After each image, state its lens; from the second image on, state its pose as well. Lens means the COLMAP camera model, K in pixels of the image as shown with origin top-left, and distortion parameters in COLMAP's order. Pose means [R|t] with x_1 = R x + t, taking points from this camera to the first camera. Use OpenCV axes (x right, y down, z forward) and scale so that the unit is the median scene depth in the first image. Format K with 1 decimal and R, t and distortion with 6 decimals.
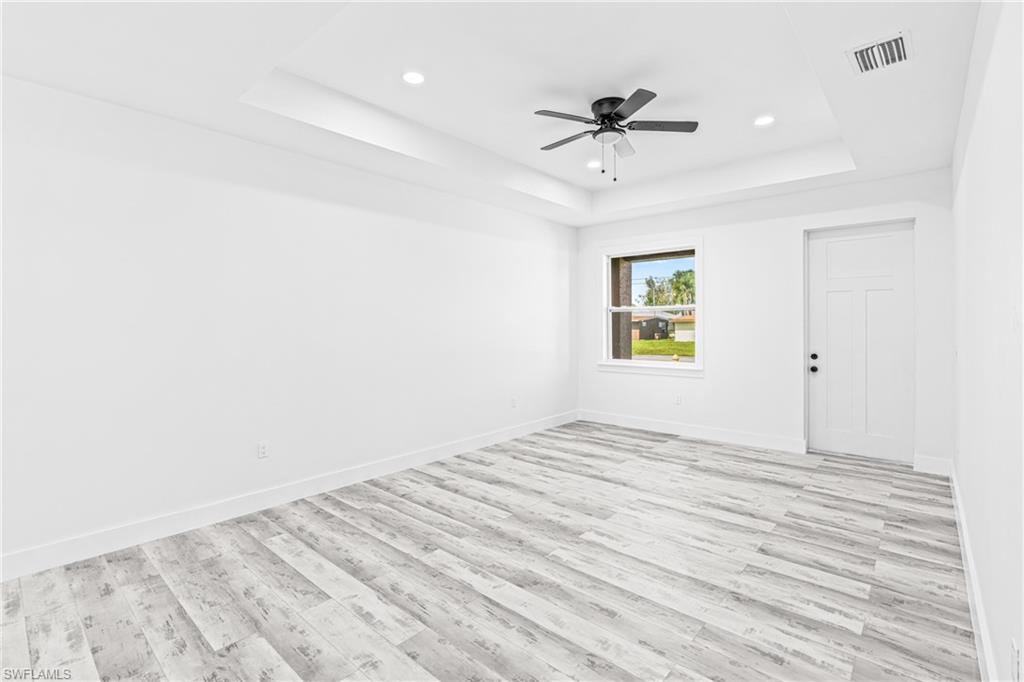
lens RADIAL K [[469.2, 0, 499.0], [0, 469.2, 320.2], [0, 0, 1]] dist [-0.014432, 0.005263]
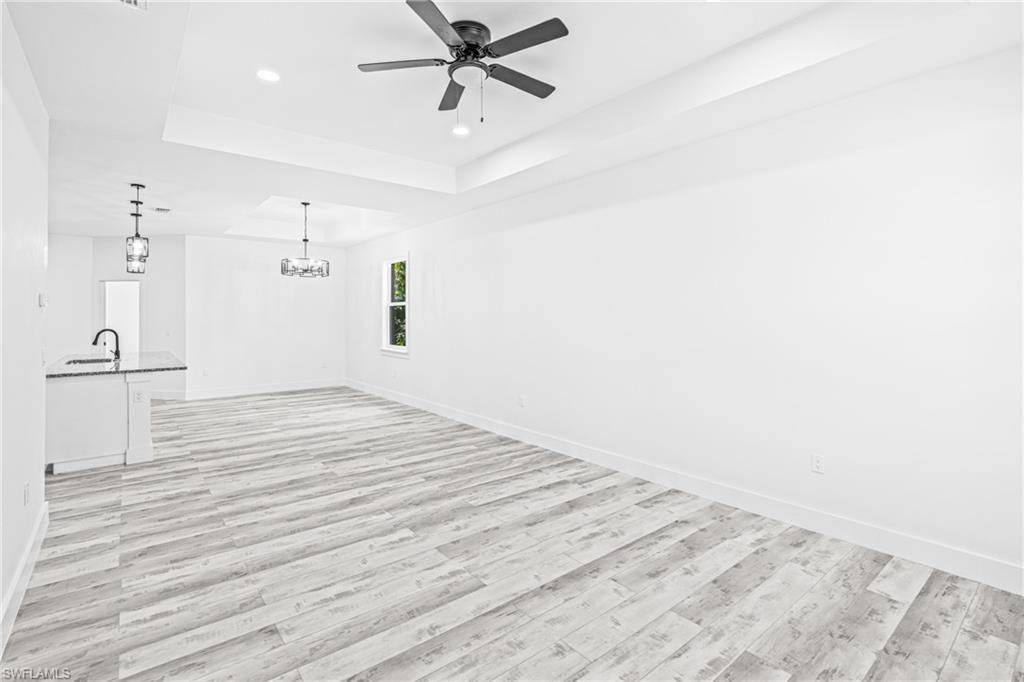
lens RADIAL K [[469.2, 0, 506.4], [0, 469.2, 312.4], [0, 0, 1]] dist [-0.014432, 0.005263]
pose [[-0.146392, -0.006298, -0.989207, 1.000972], [0.008869, 0.999931, -0.007679, 0.005475], [0.989187, -0.009897, -0.146326, 1.195882]]
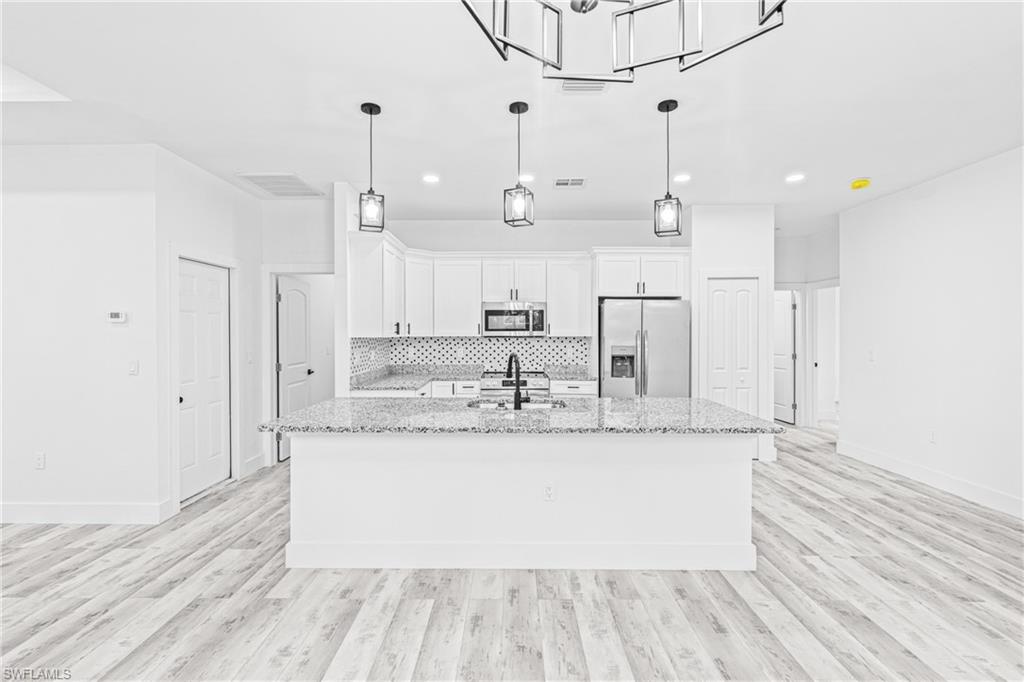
lens RADIAL K [[469.2, 0, 508.9], [0, 469.2, 333.2], [0, 0, 1]] dist [-0.014432, 0.005263]
pose [[-0.671473, 0.002730, 0.741024, -0.971127], [-0.003546, 0.999970, -0.006897, 0.005186], [-0.741020, -0.007259, -0.671443, 0.286935]]
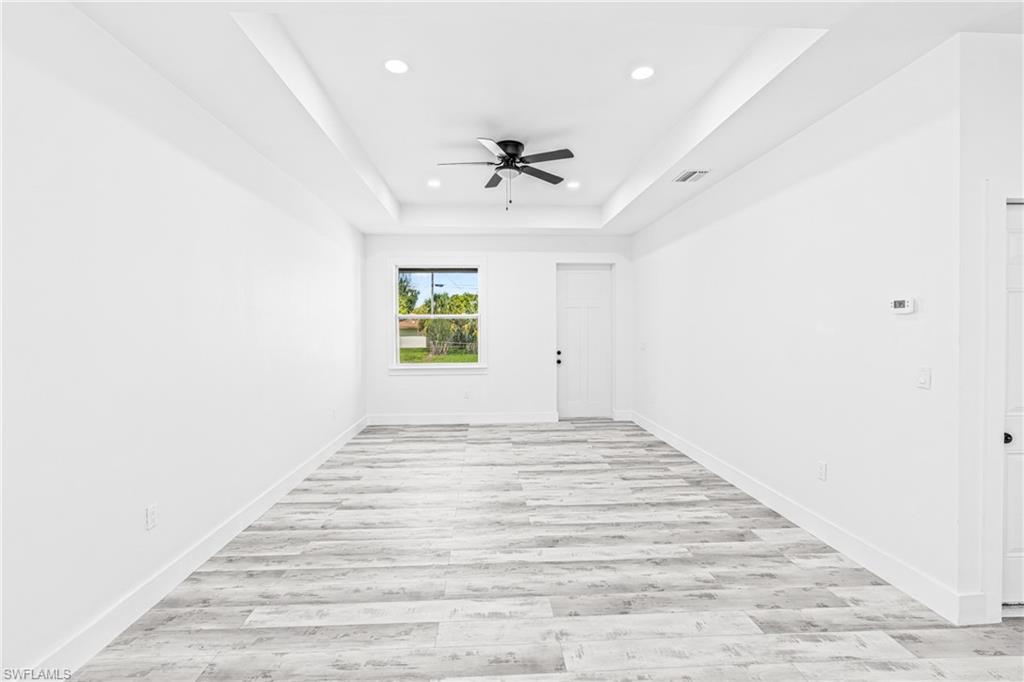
lens RADIAL K [[469.2, 0, 504.0], [0, 469.2, 330.6], [0, 0, 1]] dist [-0.014432, 0.005263]
pose [[0.706511, -0.005106, 0.707684, -0.634088], [-0.003023, 0.999943, 0.010233, -0.000758], [-0.707696, -0.009369, 0.706455, 0.169106]]
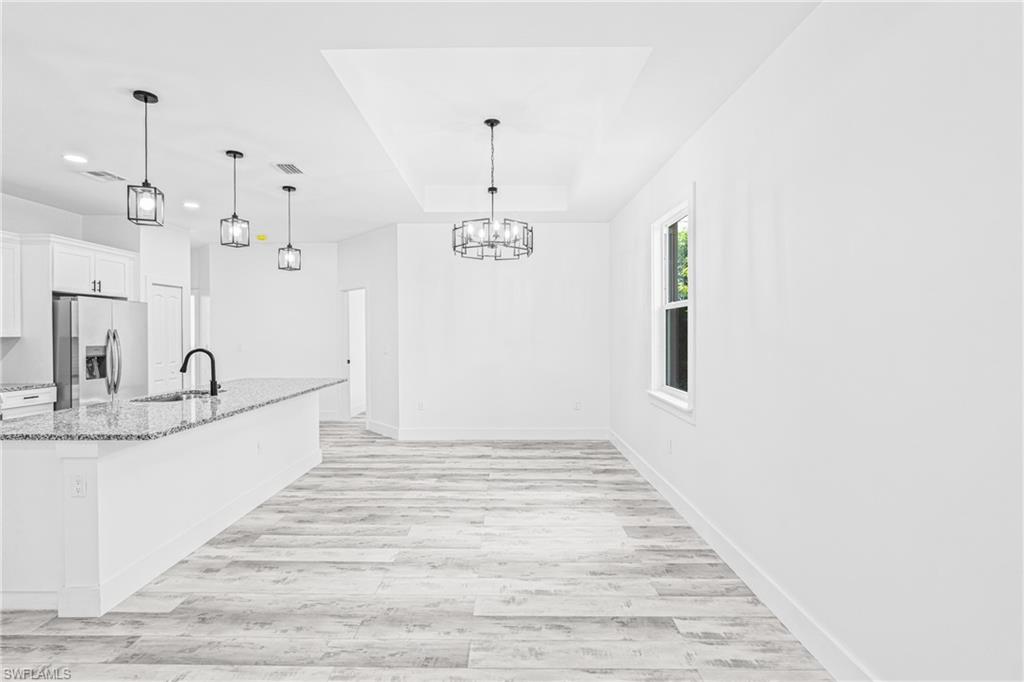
lens RADIAL K [[469.2, 0, 507.1], [0, 469.2, 339.0], [0, 0, 1]] dist [-0.014432, 0.005263]
pose [[-0.736253, 0.015585, -0.676527, -0.120668], [0.010892, 0.999878, 0.011181, 0.011043], [0.676619, 0.000863, -0.736333, 0.889589]]
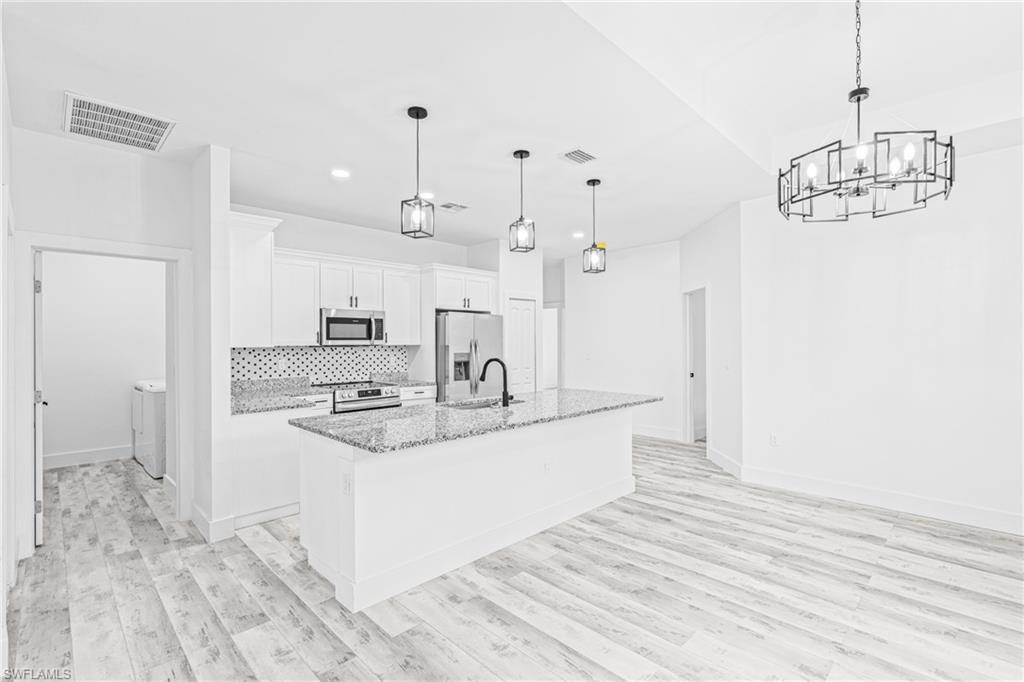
lens RADIAL K [[469.2, 0, 509.4], [0, 469.2, 340.8], [0, 0, 1]] dist [-0.014432, 0.005263]
pose [[-0.998990, 0.008715, 0.044069, -0.393814], [0.008265, 0.999912, -0.010376, 0.009834], [-0.044155, -0.010001, -0.998975, 0.705636]]
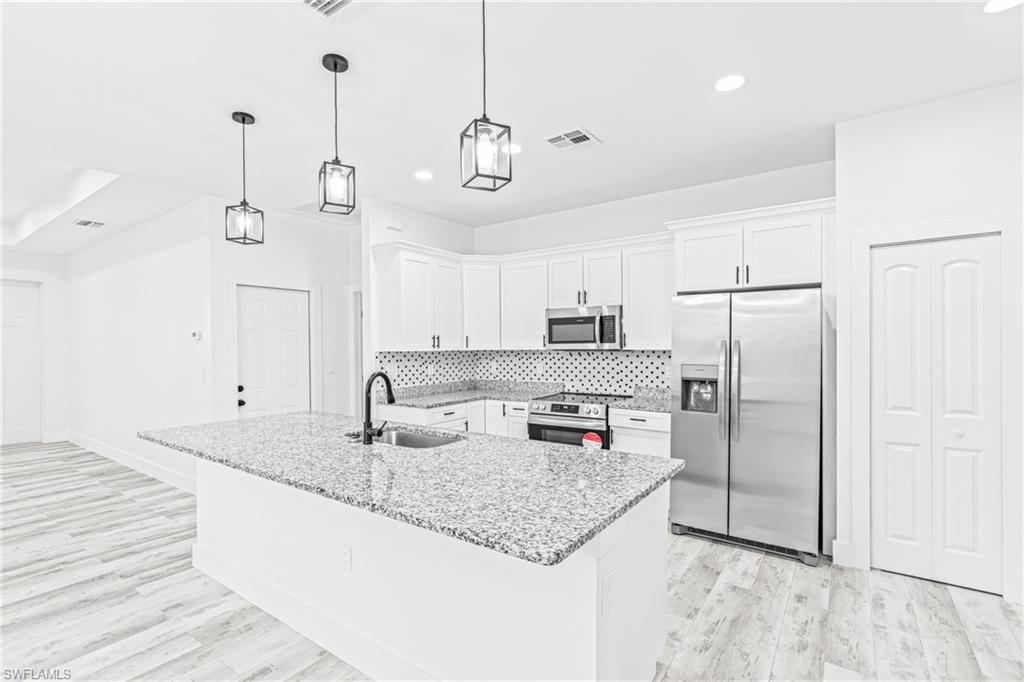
lens RADIAL K [[469.2, 0, 514.5], [0, 469.2, 349.4], [0, 0, 1]] dist [-0.014432, 0.005263]
pose [[-0.129340, -0.003862, 0.991593, -1.043566], [-0.004133, 0.999986, 0.003356, -0.000001], [-0.991592, -0.003664, -0.129354, -0.431486]]
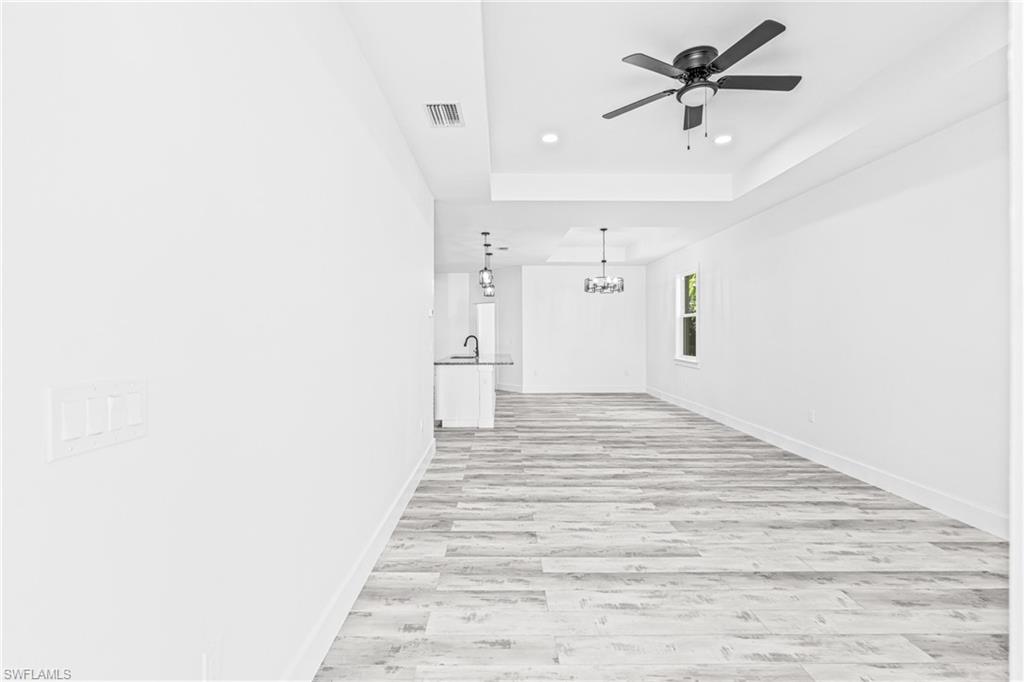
lens RADIAL K [[469.2, 0, 509.1], [0, 469.2, 333.6], [0, 0, 1]] dist [-0.014432, 0.005263]
pose [[-0.724862, 0.002947, -0.688887, 1.078057], [0.007610, 0.999964, -0.003729, 0.037313], [0.688852, -0.007945, -0.724859, 1.404904]]
